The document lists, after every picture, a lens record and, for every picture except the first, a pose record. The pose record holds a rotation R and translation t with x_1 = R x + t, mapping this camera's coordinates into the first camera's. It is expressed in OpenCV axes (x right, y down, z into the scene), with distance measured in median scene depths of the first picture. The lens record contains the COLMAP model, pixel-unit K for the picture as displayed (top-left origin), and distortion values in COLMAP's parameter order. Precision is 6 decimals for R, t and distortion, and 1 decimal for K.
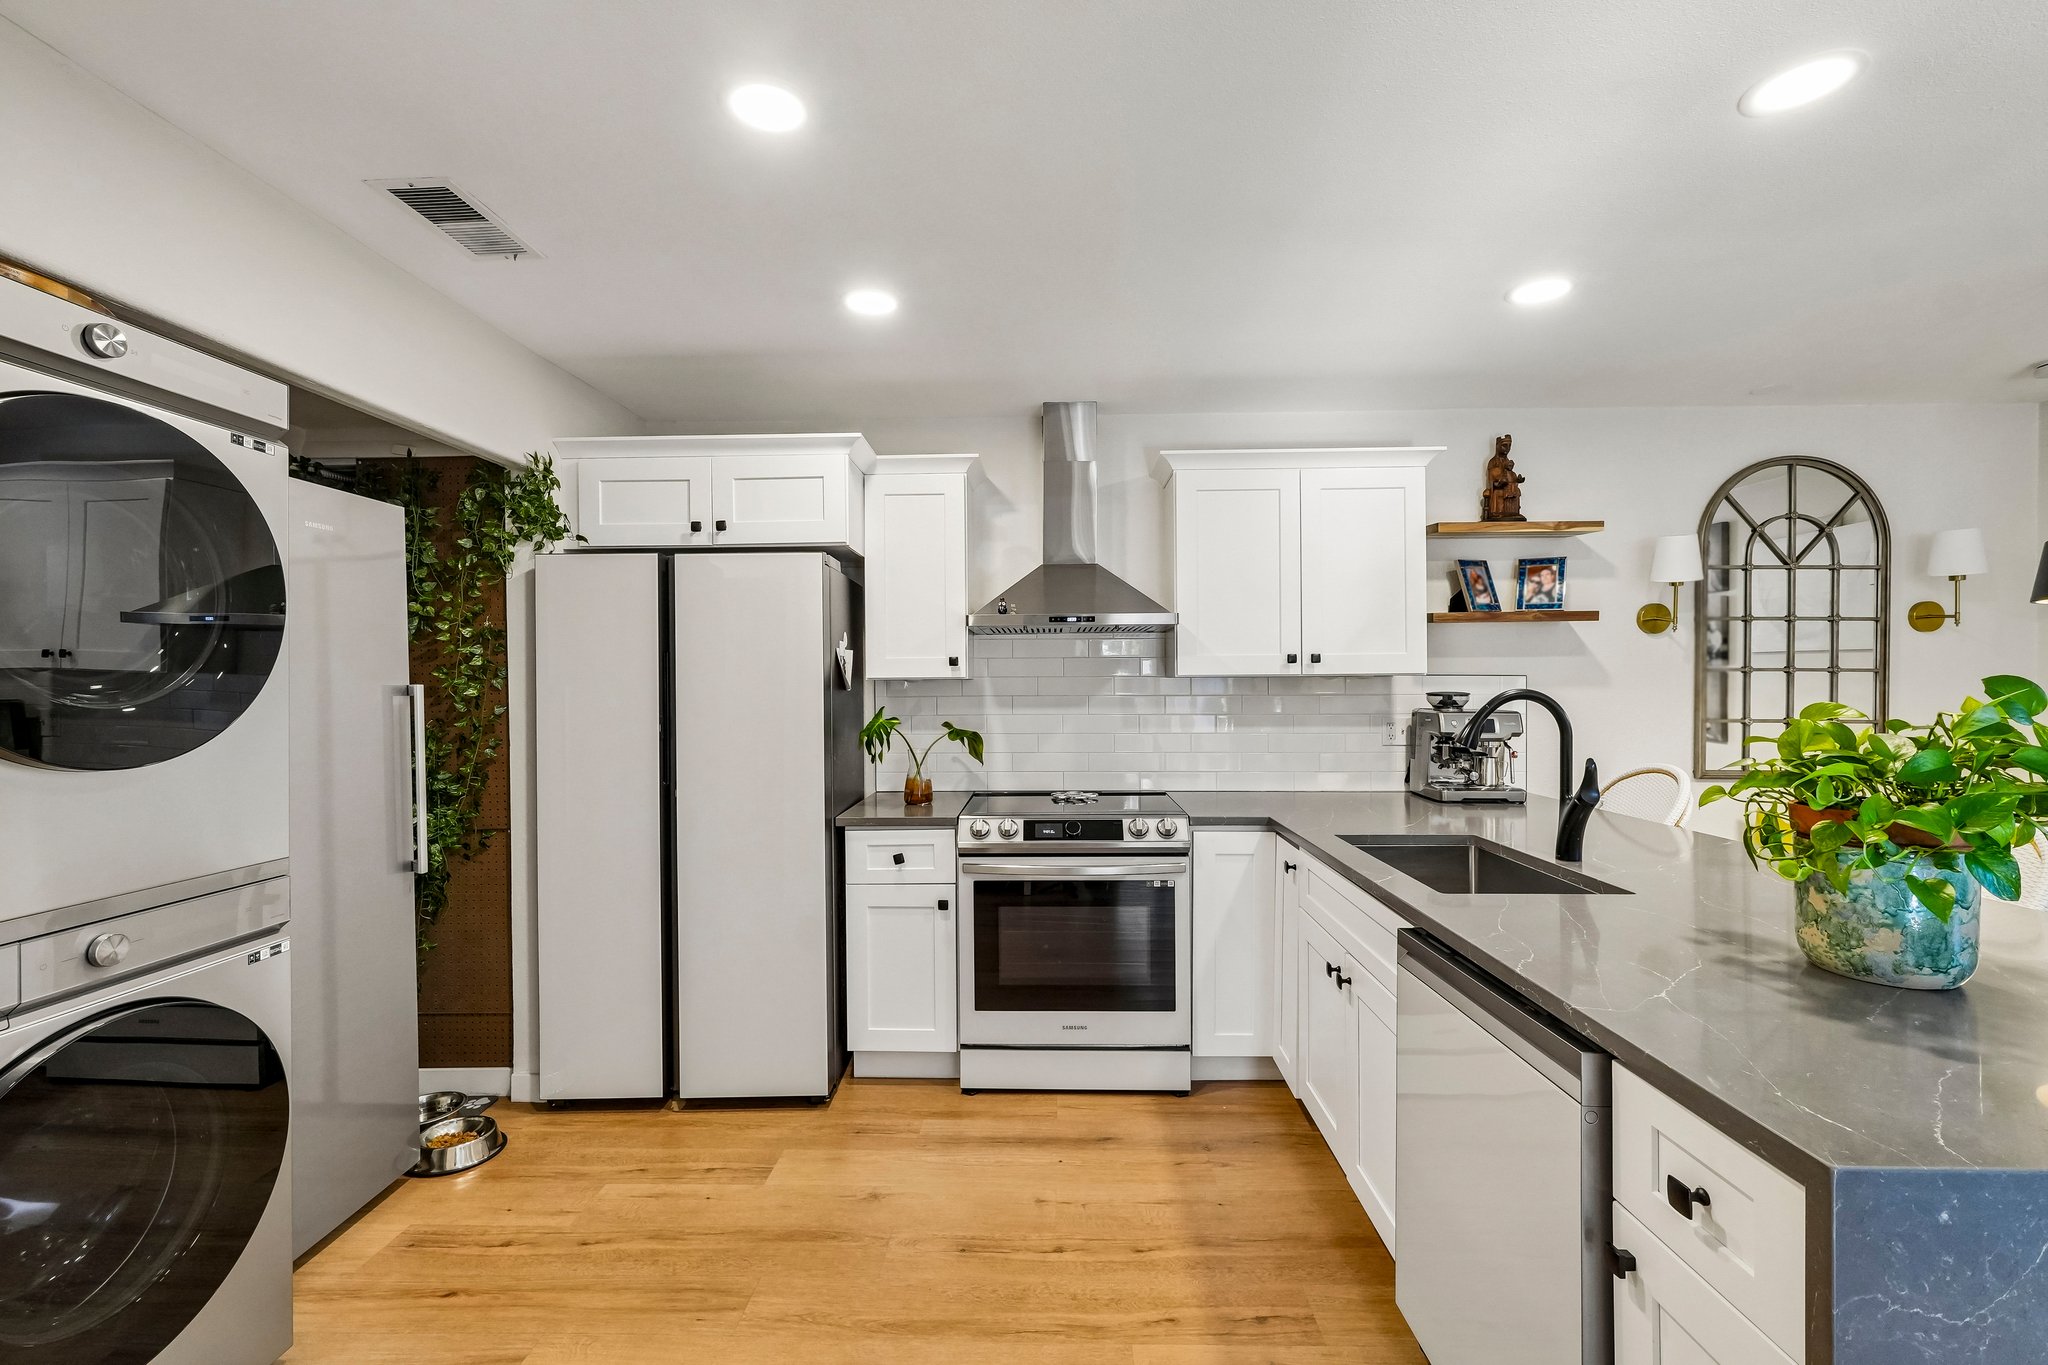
lens RADIAL K [[865.6, 0, 1028.8], [0, 865.6, 682.5], [0, 0, 1]] dist [-0.003552, 0.001683]
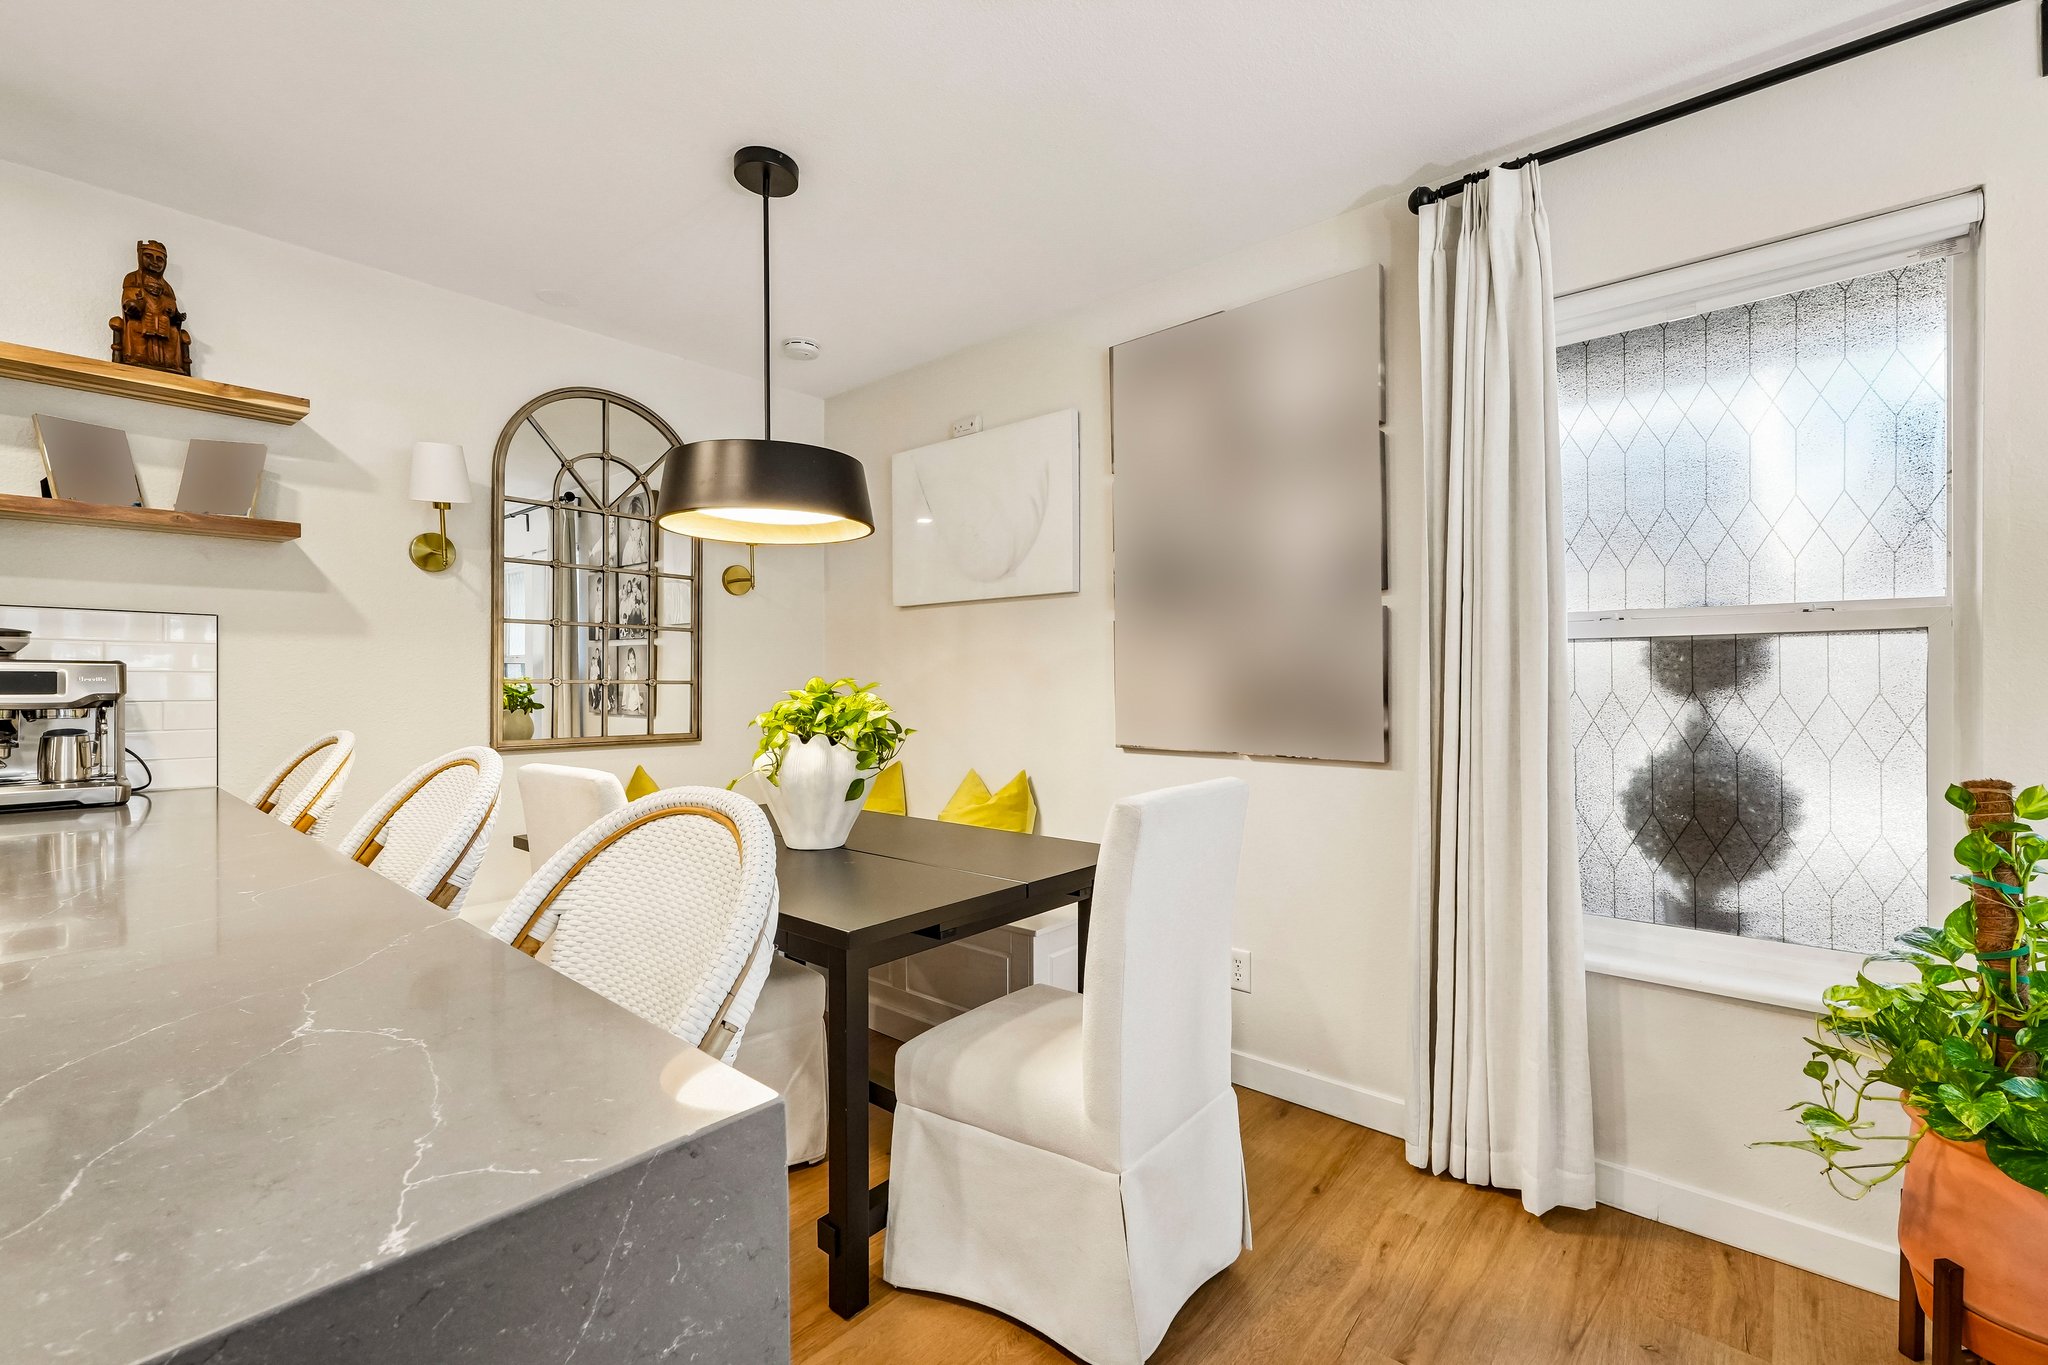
lens RADIAL K [[865.6, 0, 1025.7], [0, 865.6, 685.3], [0, 0, 1]] dist [-0.003552, 0.001683]
pose [[0.636183, -0.001994, 0.771536, 0.500219], [0.001085, 0.999998, 0.001689, 0.051277], [-0.771538, -0.000237, 0.636184, 0.085226]]
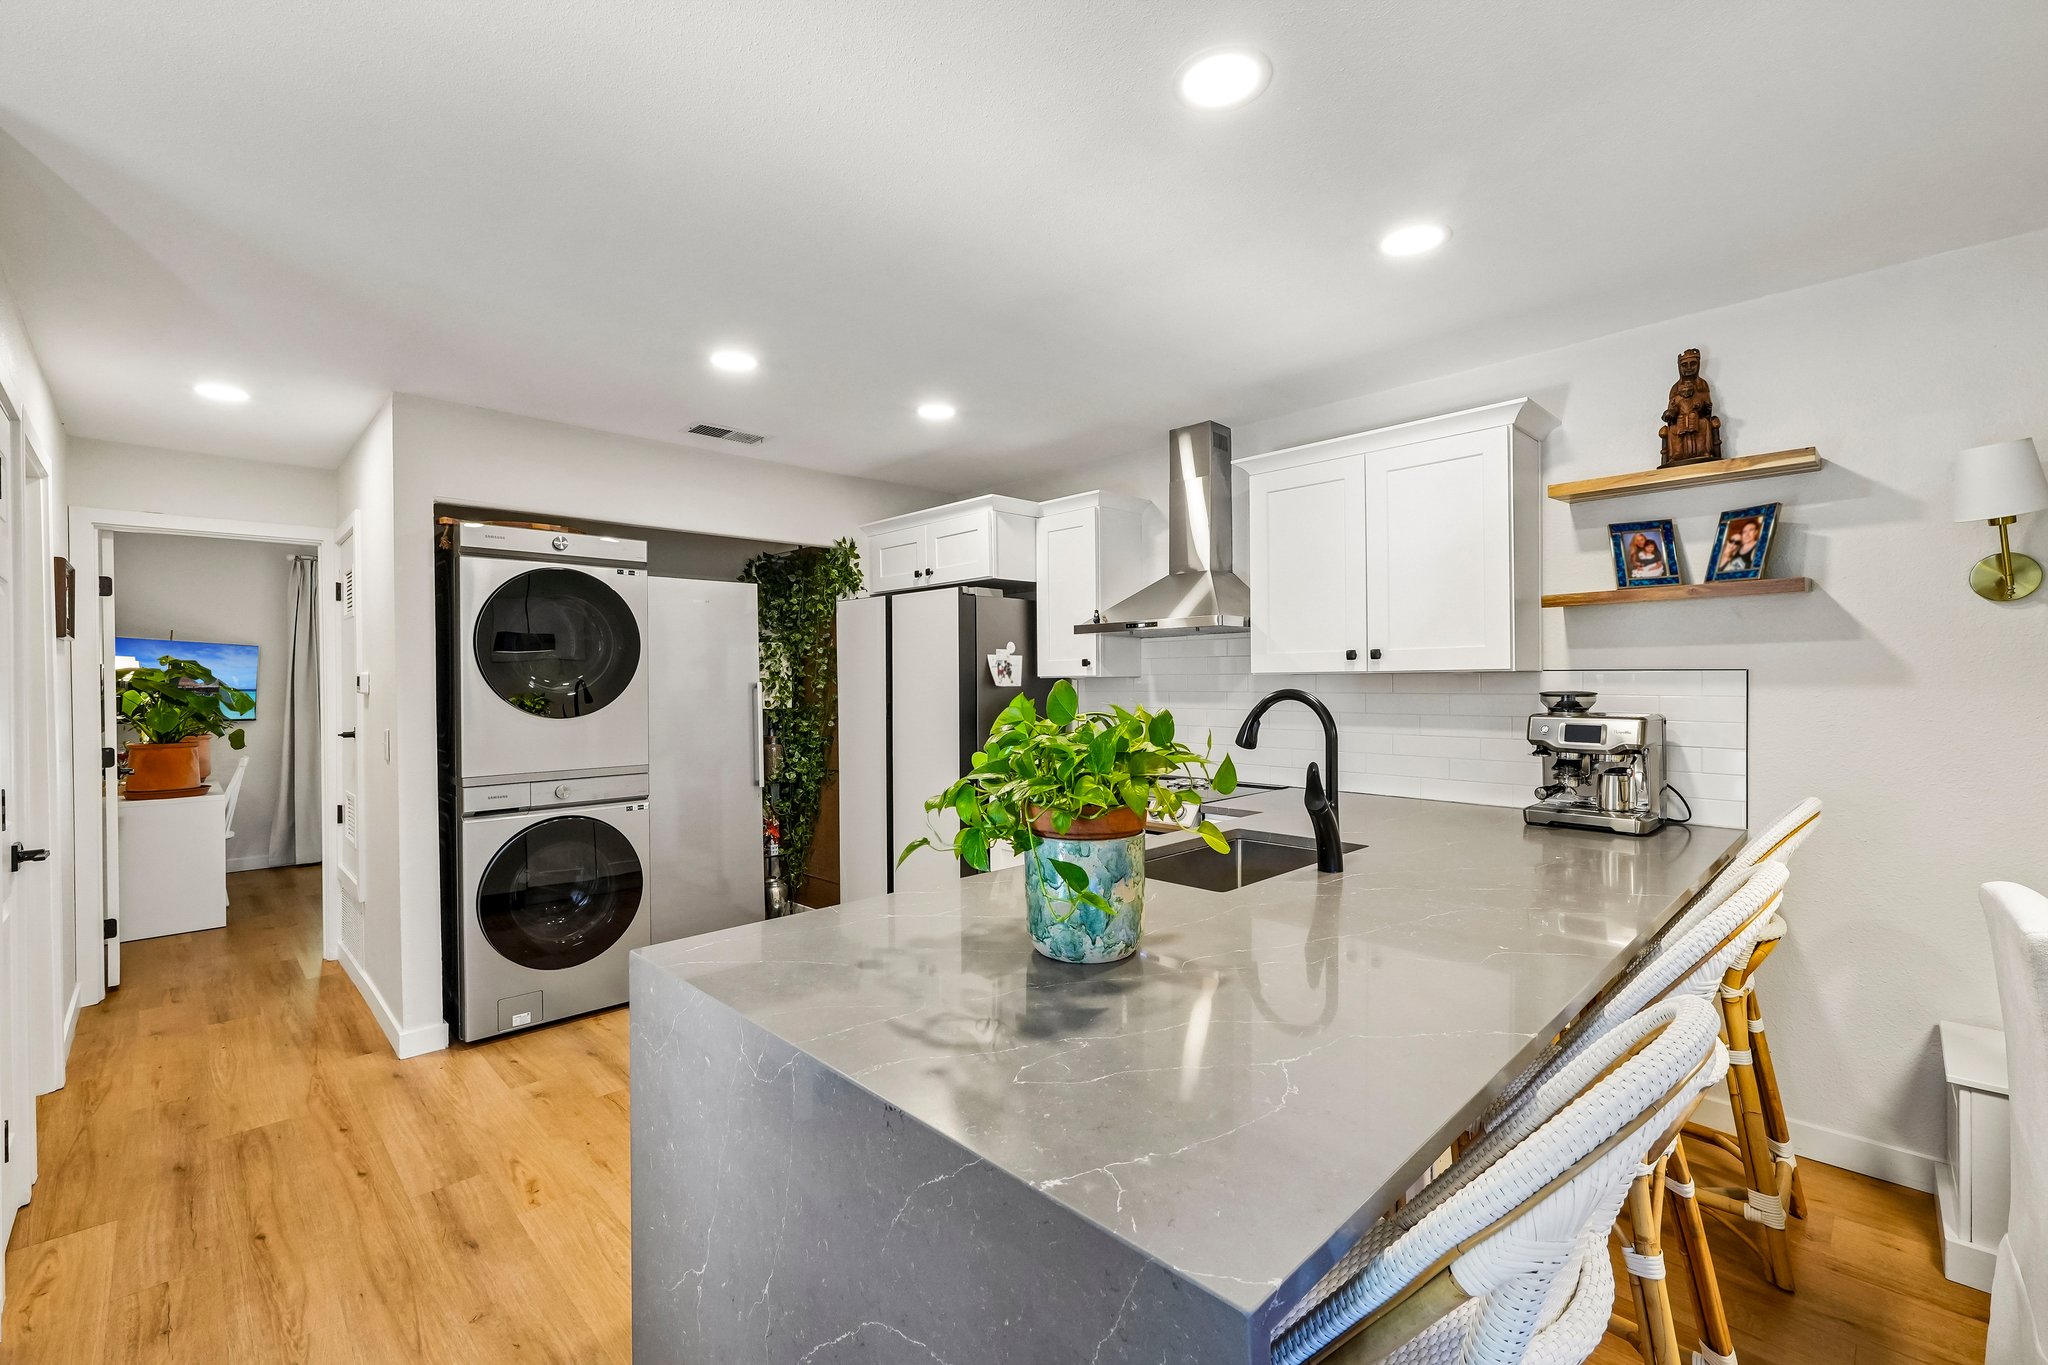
lens RADIAL K [[865.6, 0, 1031.1], [0, 865.6, 682.7], [0, 0, 1]] dist [-0.003552, 0.001683]
pose [[0.722811, 0.002110, -0.691042, 0.704461], [0.004791, 0.999956, 0.008065, -0.006488], [0.691029, -0.009140, 0.722769, 0.065416]]
